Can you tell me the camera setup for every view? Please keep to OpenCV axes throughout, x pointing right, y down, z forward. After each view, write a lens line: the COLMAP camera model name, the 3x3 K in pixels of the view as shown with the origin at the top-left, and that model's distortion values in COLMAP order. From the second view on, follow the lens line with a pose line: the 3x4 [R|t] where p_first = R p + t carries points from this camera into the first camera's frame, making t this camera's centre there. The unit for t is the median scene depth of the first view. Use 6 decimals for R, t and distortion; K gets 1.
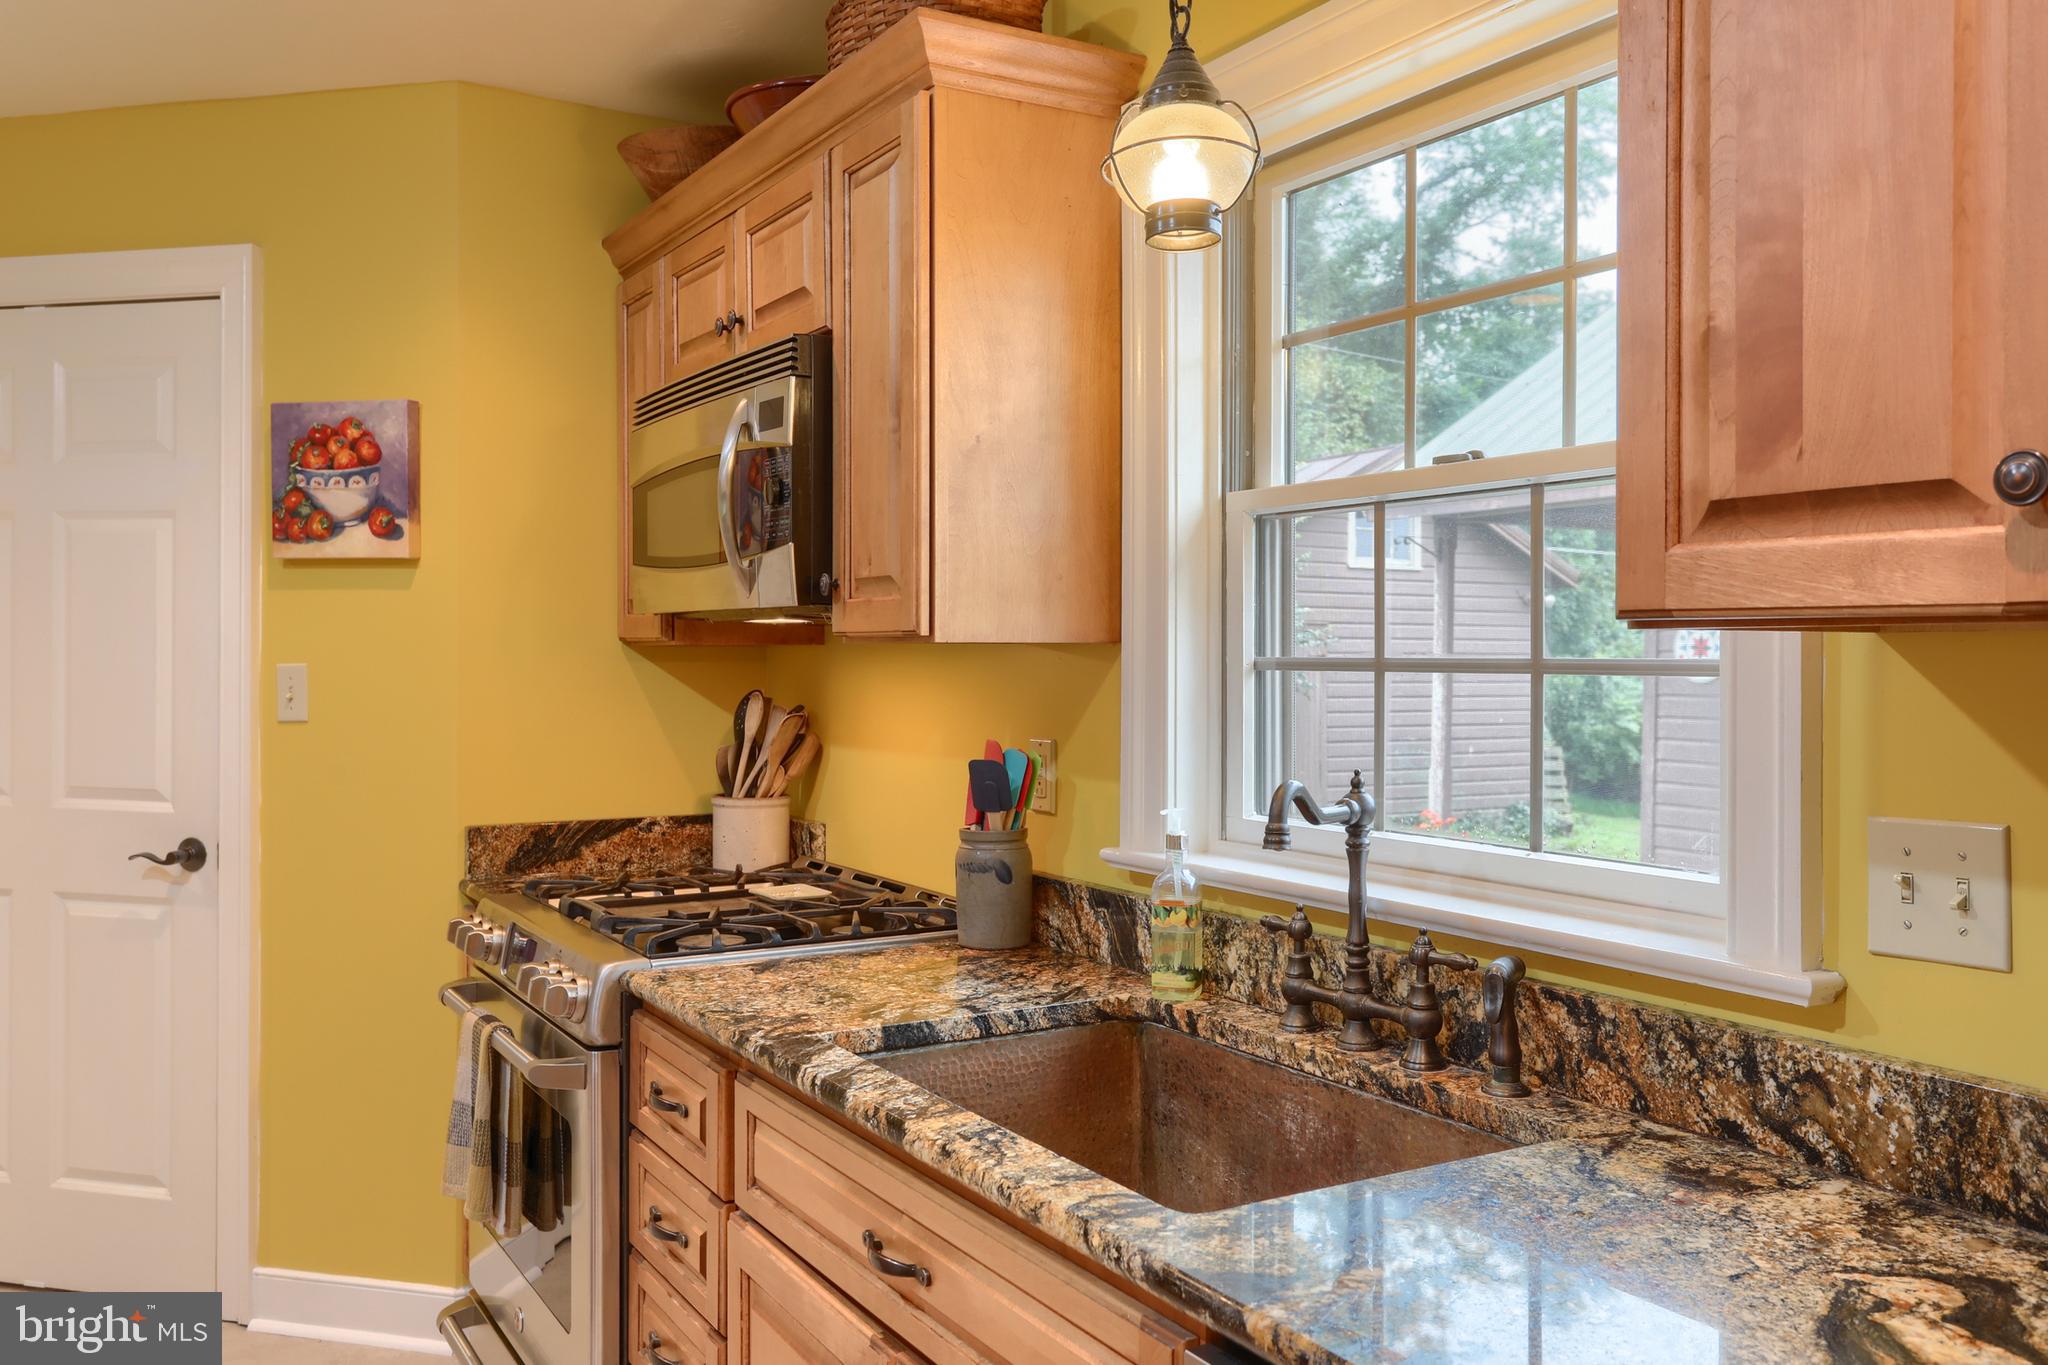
lens RADIAL K [[1662.0, 0, 1029.6], [0, 1662.0, 666.3], [0, 0, 1]] dist [-0.020880, 0.054436]
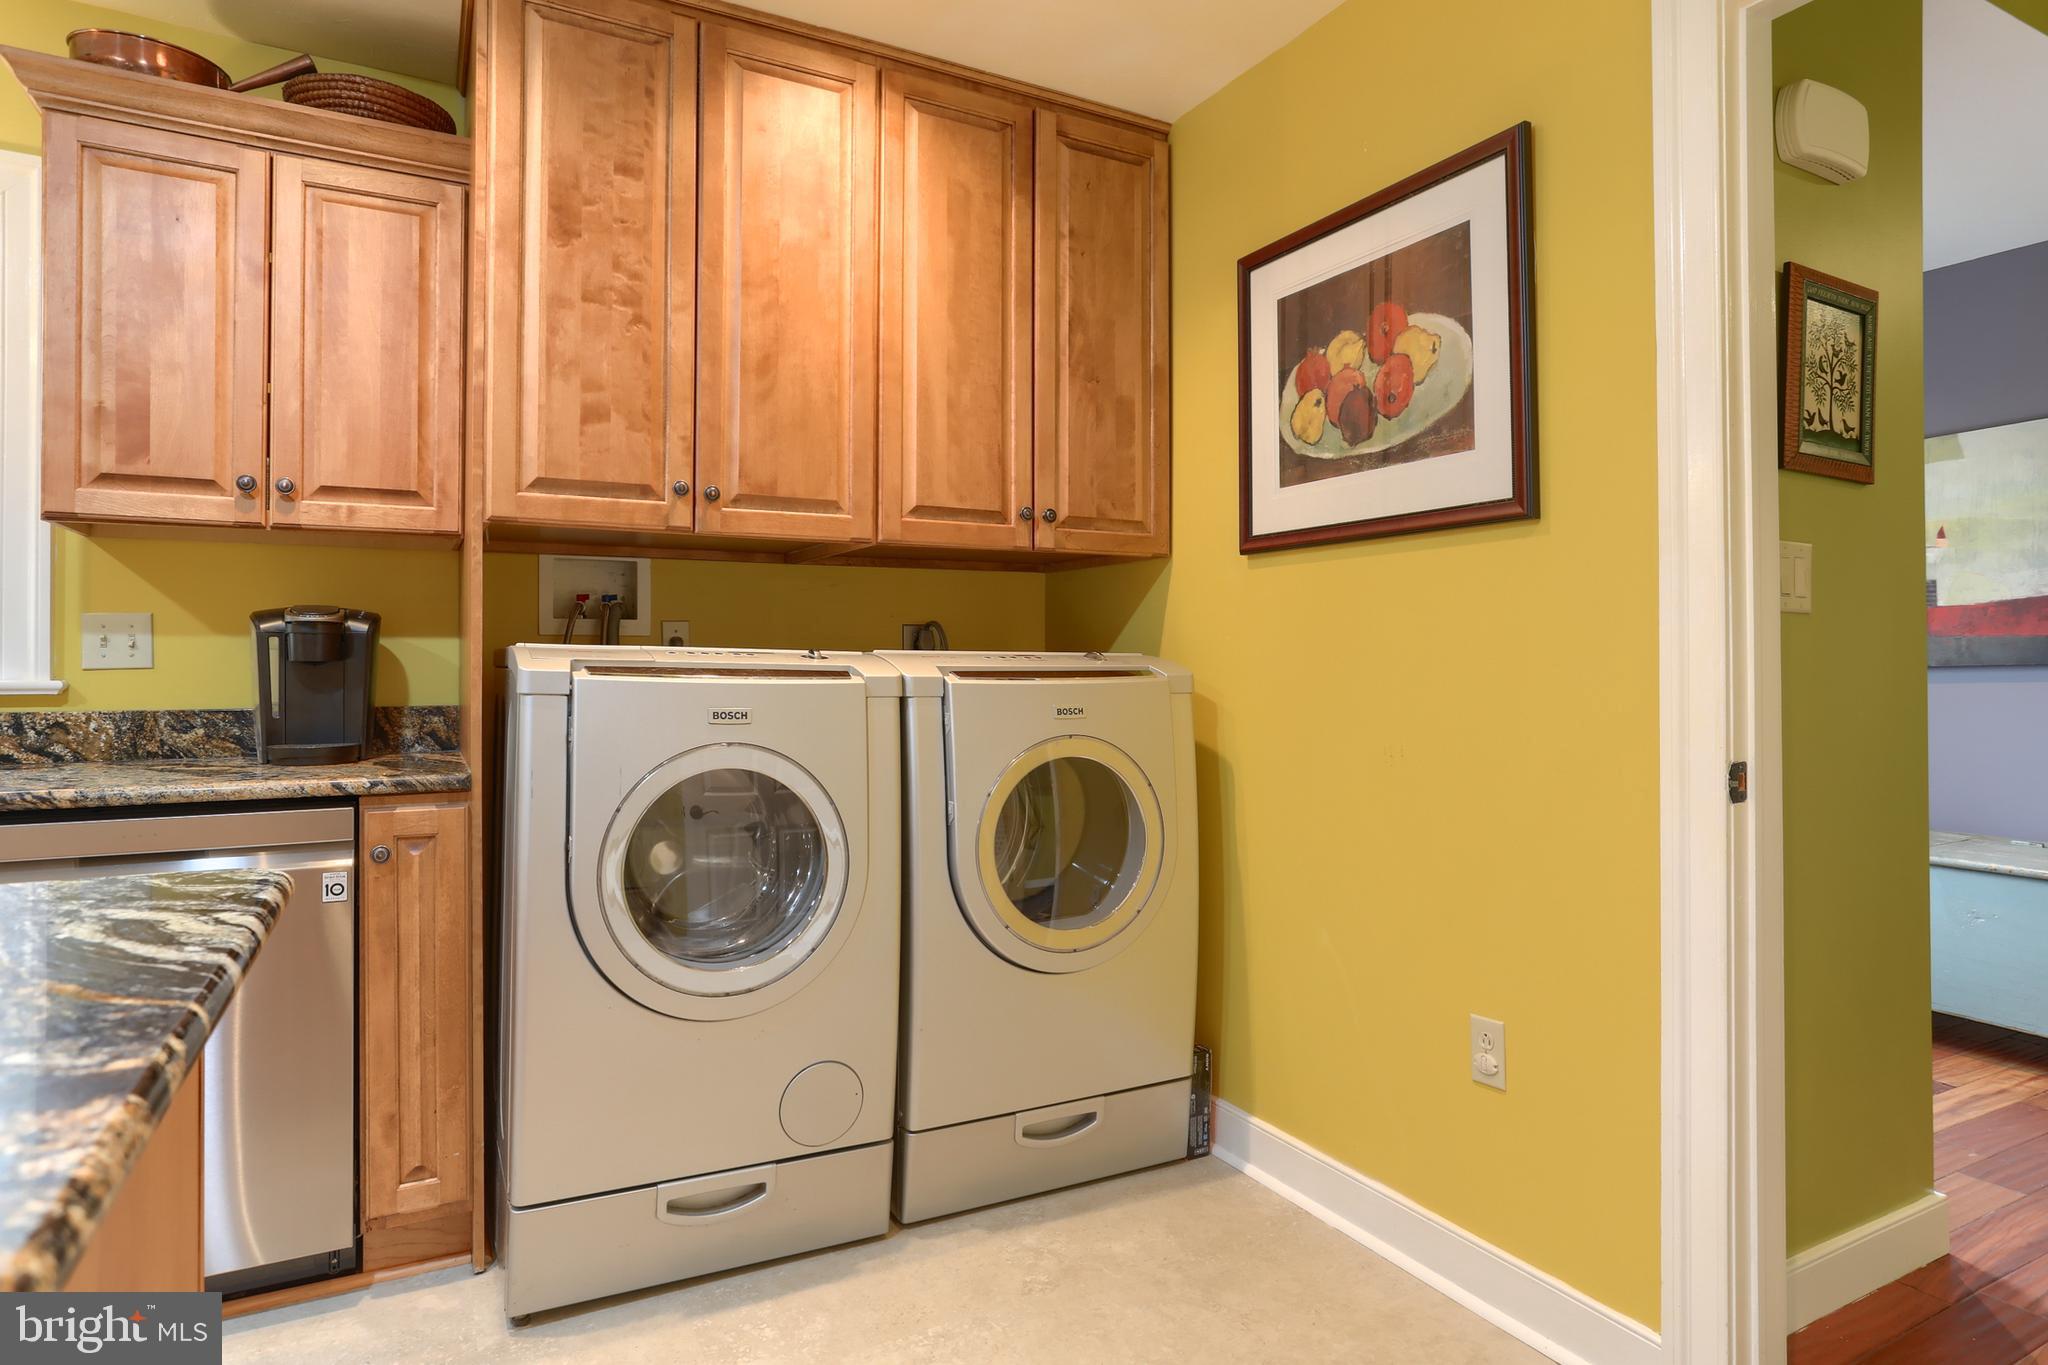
lens RADIAL K [[1146.3, 0, 1027.0], [0, 1146.3, 647.5], [0, 0, 1]] dist [0.000971, 0.001675]
pose [[0.037681, 0.010061, 0.999239, -0.637815], [0.007972, 0.999914, -0.010368, 0.097917], [-0.999258, 0.008356, 0.037598, -0.246892]]
